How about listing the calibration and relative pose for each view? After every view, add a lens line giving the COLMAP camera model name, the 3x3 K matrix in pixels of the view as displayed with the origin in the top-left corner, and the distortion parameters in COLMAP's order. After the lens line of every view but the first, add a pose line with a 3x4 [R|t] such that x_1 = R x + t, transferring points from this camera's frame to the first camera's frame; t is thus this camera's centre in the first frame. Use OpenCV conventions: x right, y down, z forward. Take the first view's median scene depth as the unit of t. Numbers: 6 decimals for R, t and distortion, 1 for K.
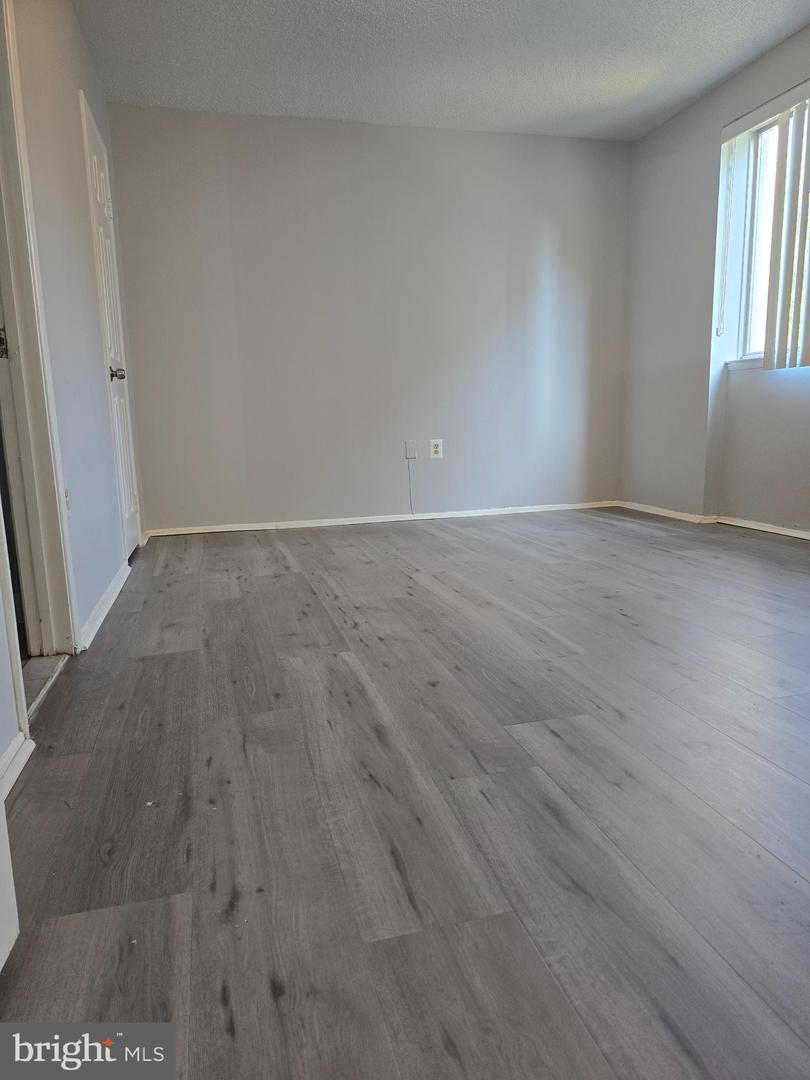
lens RADIAL K [[730.3, 0, 409.8], [0, 730.3, 548.3], [0, 0, 1]] dist [0.053782, -0.049488]
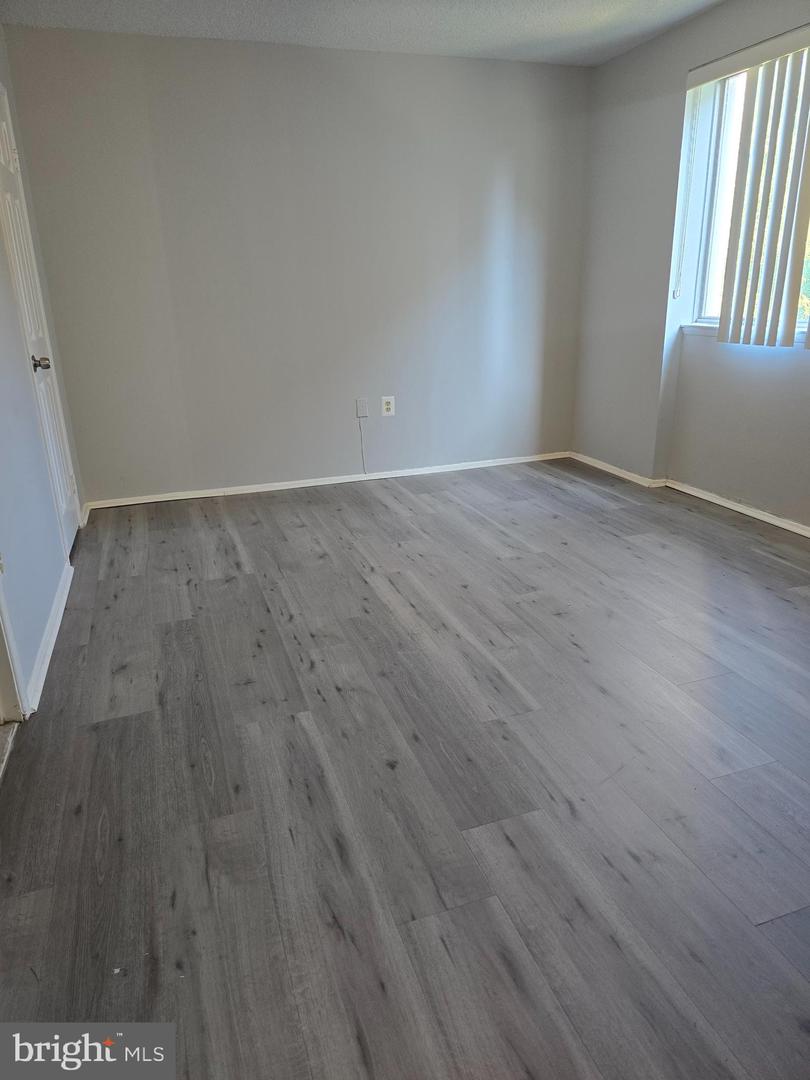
lens RADIAL K [[730.3, 0, 415.4], [0, 730.3, 536.9], [0, 0, 1]] dist [0.053782, -0.049488]
pose [[0.997175, -0.021529, 0.071967, -0.001545], [0.010390, 0.988371, 0.151705, -0.198604], [-0.074396, -0.150529, 0.985802, 0.026237]]
